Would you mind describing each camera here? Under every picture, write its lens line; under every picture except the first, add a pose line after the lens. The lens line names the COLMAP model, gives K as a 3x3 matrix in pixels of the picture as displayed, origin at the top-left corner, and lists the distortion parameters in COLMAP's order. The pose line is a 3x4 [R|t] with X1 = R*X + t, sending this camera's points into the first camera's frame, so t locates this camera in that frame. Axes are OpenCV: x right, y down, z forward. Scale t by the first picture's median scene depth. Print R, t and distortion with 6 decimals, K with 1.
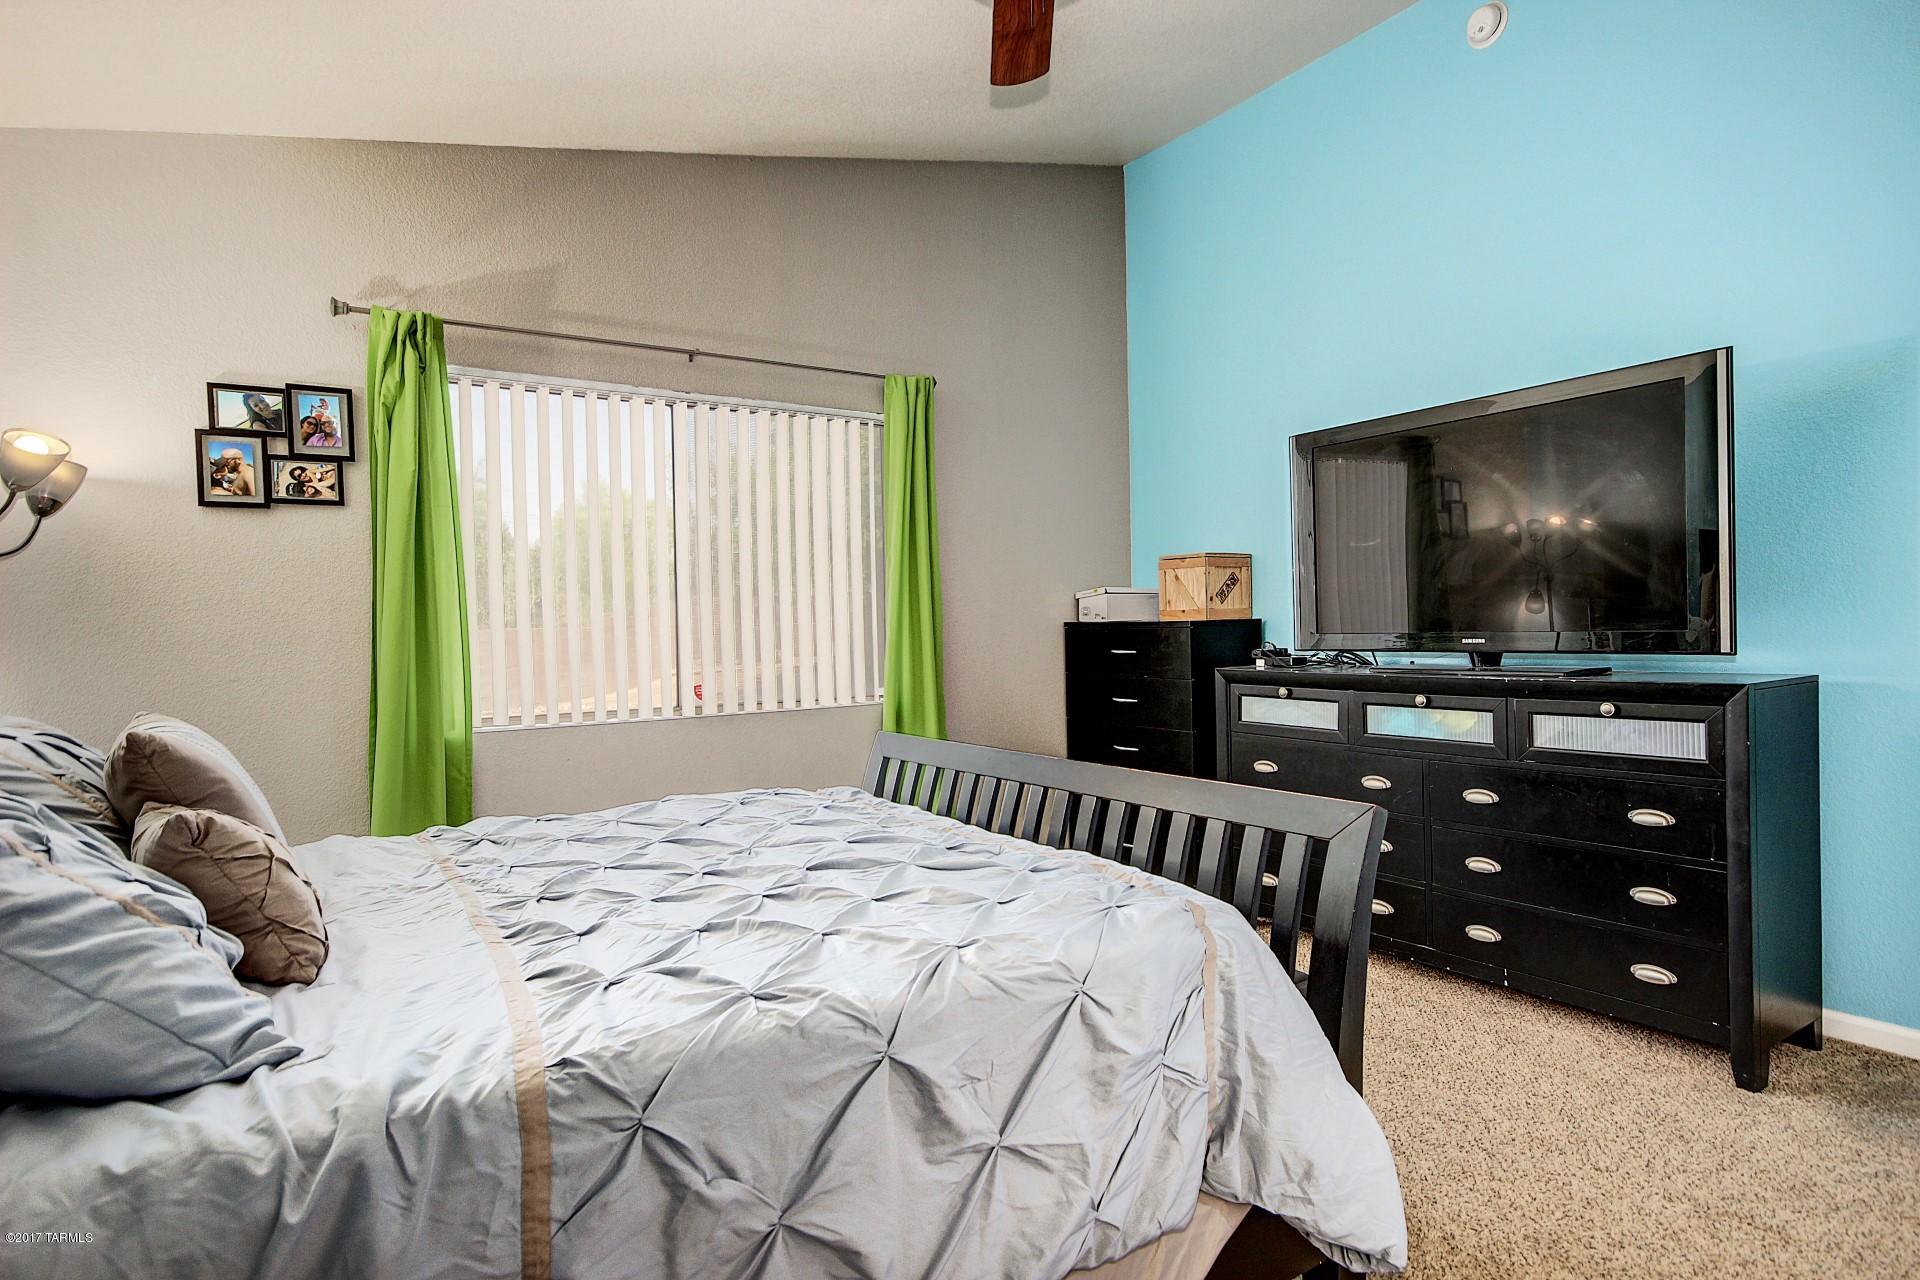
lens RADIAL K [[1036.9, 0, 959.5], [0, 1036.9, 640.7], [0, 0, 1]] dist [0.002348, 0.005006]
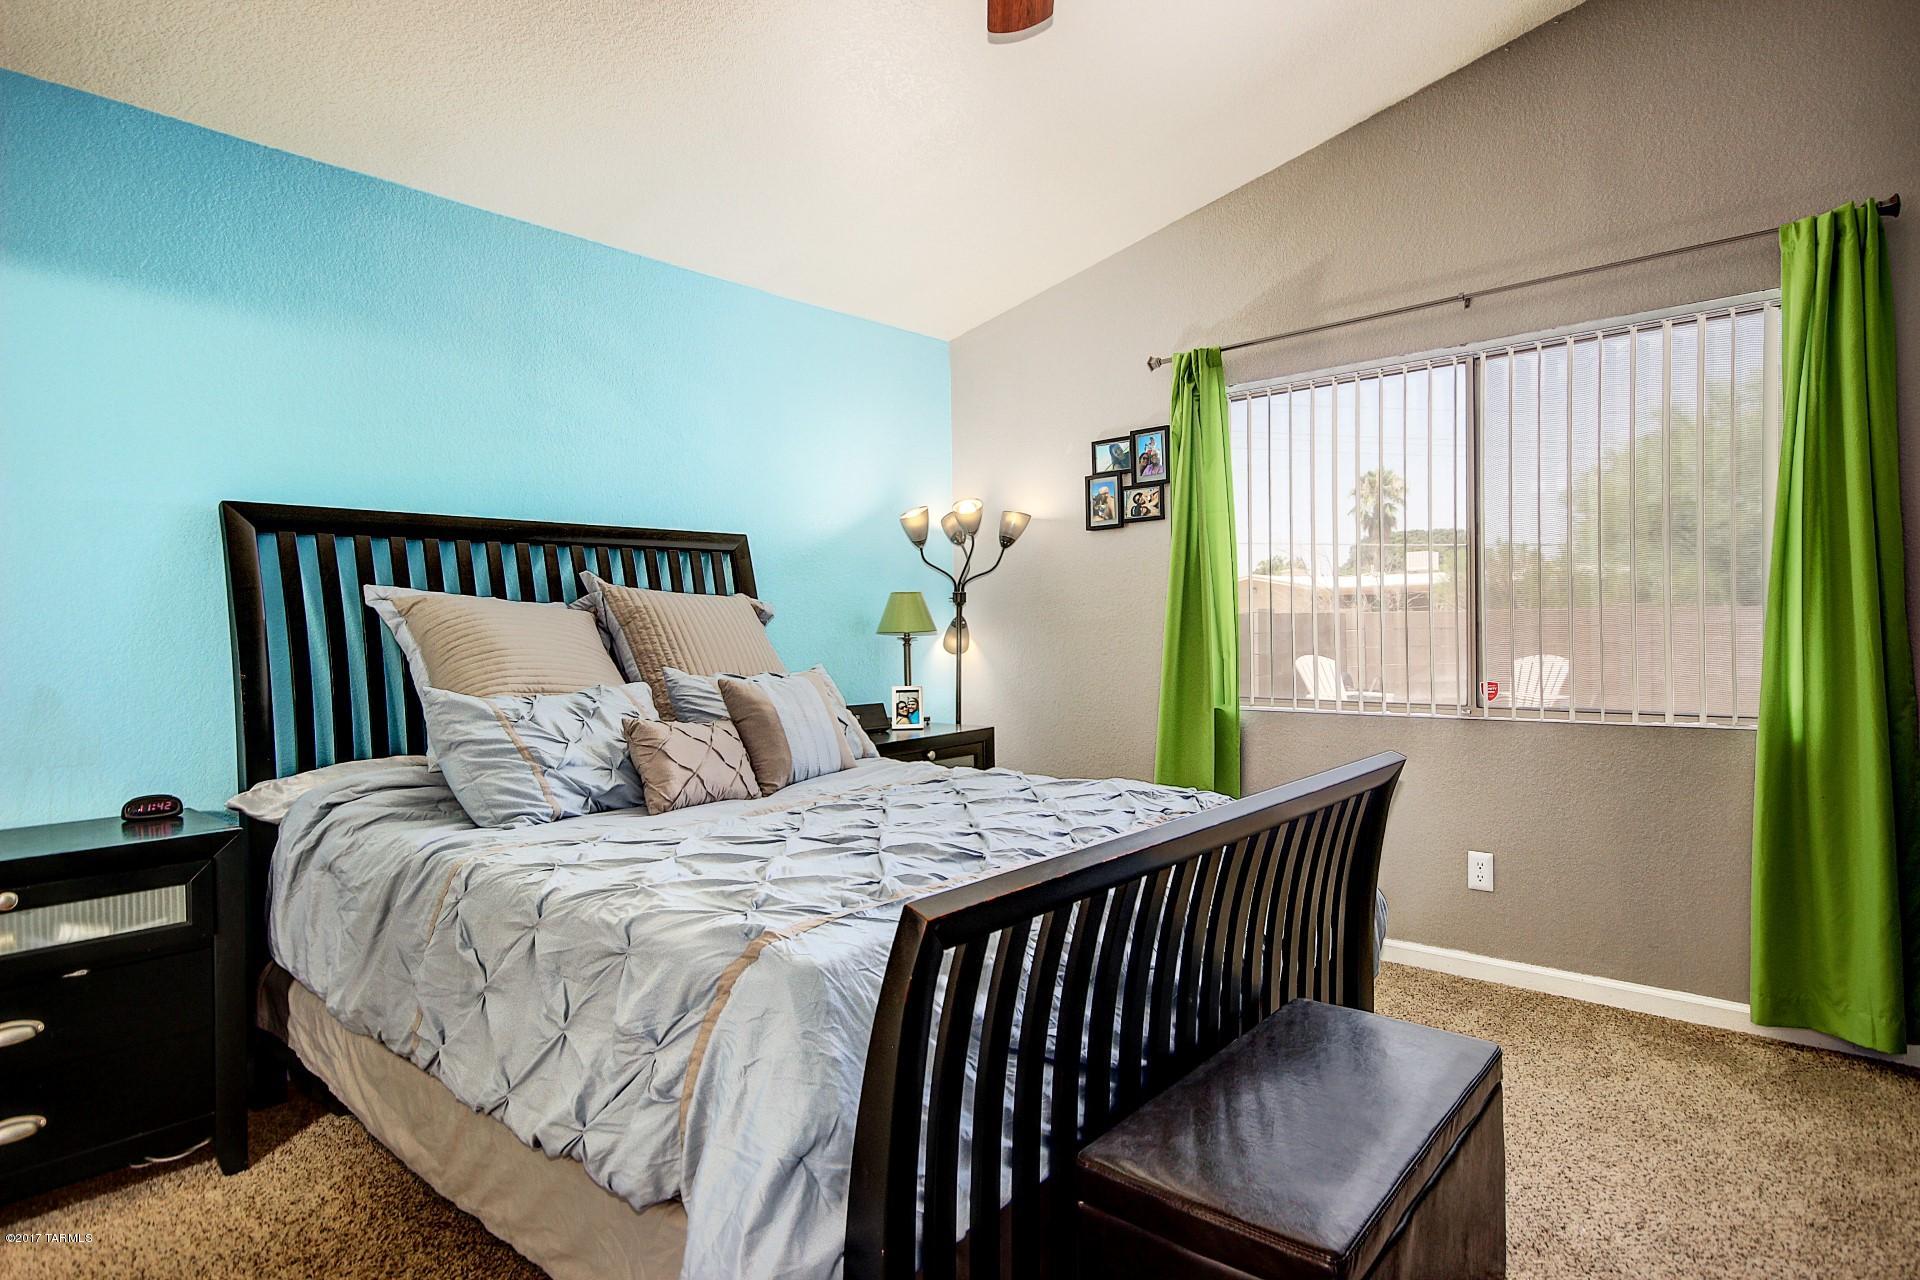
lens RADIAL K [[1036.9, 0, 957.1], [0, 1036.9, 639.0], [0, 0, 1]] dist [0.002348, 0.005006]
pose [[0.255502, 0.031296, -0.966302, 0.576640], [-0.001010, 0.999484, 0.032103, -0.025027], [0.966808, -0.007226, 0.255402, 0.443827]]
